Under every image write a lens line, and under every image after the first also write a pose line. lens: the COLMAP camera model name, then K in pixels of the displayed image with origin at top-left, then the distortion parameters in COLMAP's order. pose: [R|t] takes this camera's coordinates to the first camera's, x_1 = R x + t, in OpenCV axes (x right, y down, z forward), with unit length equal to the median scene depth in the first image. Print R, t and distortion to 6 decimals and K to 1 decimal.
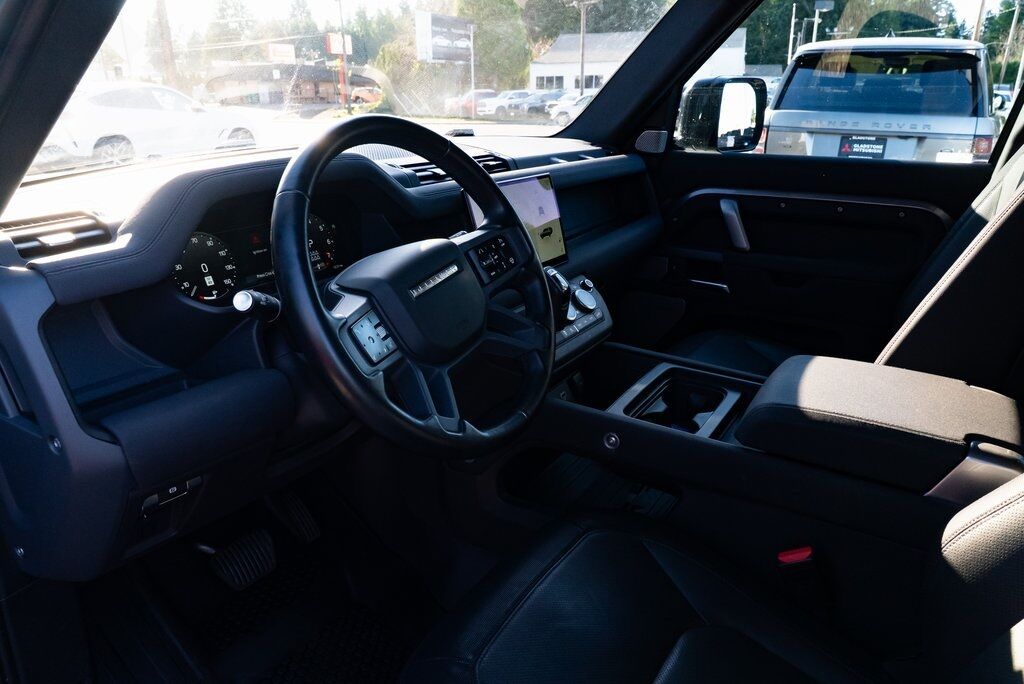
lens RADIAL K [[700.9, 0, 512.0], [0, 700.9, 342.0], [0, 0, 1]] dist [-0.001882, 0.001775]
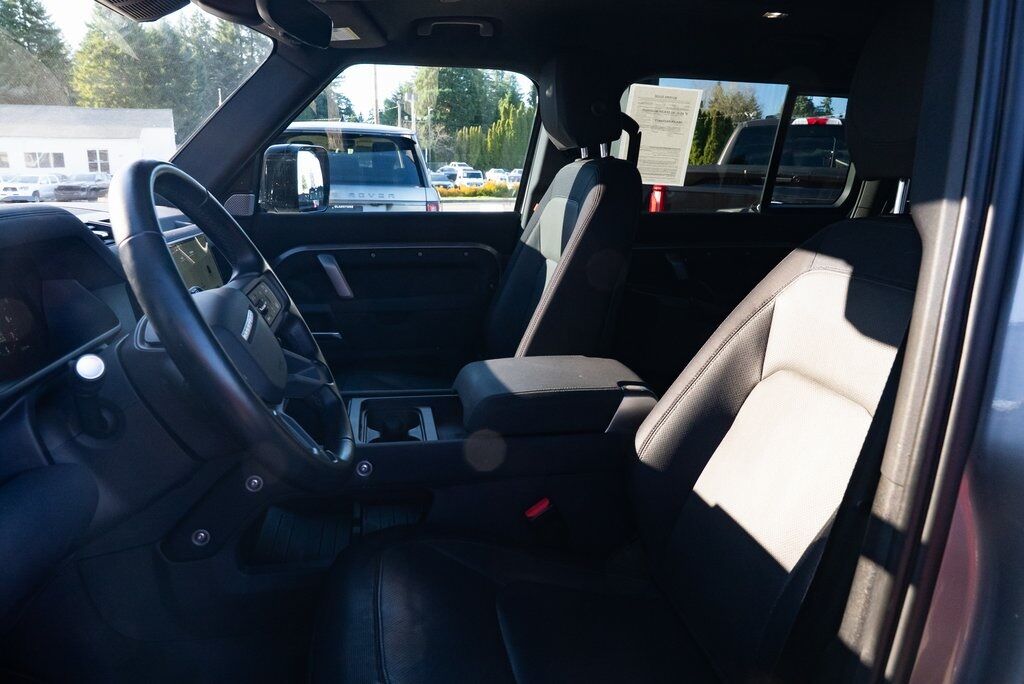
lens RADIAL K [[700.9, 0, 512.0], [0, 700.9, 342.0], [0, 0, 1]] dist [-0.001882, 0.001775]
pose [[0.743577, -0.156422, 0.650097, -0.194332], [0.222888, 0.974630, -0.020429, 0.014882], [-0.630409, 0.160089, 0.759577, 0.016632]]
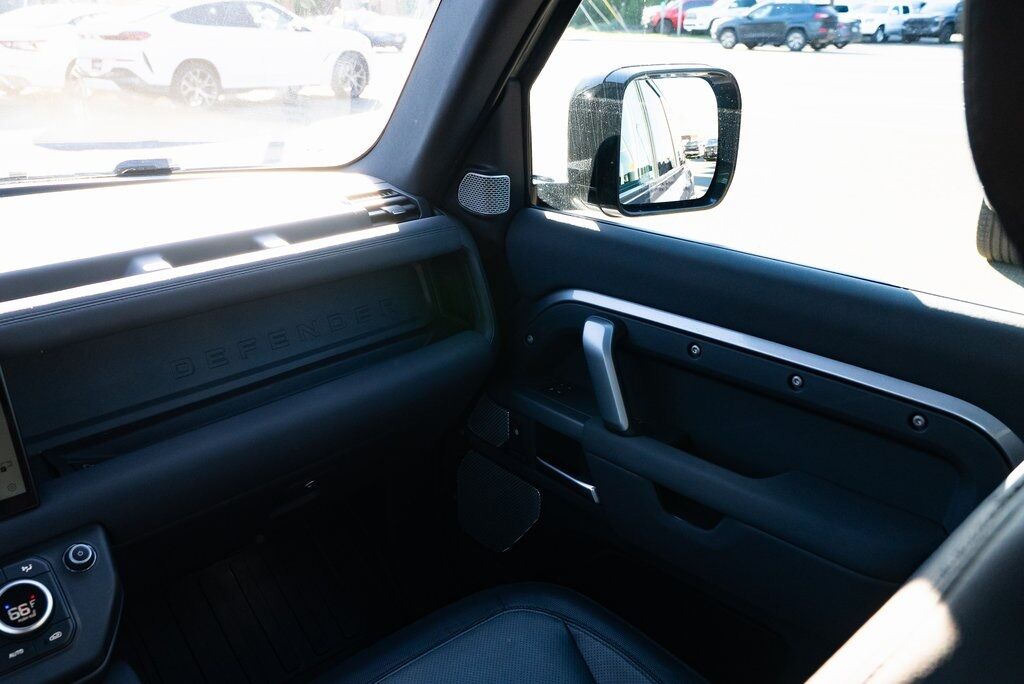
lens RADIAL K [[885.9, 0, 512.0], [0, 885.9, 342.0], [0, 0, 1]] dist [0.003141, -0.000142]
pose [[0.965145, 0.094249, -0.244156, 0.391353], [-0.086040, 0.995315, 0.044095, -0.205848], [0.247169, -0.021551, 0.968733, 0.354792]]
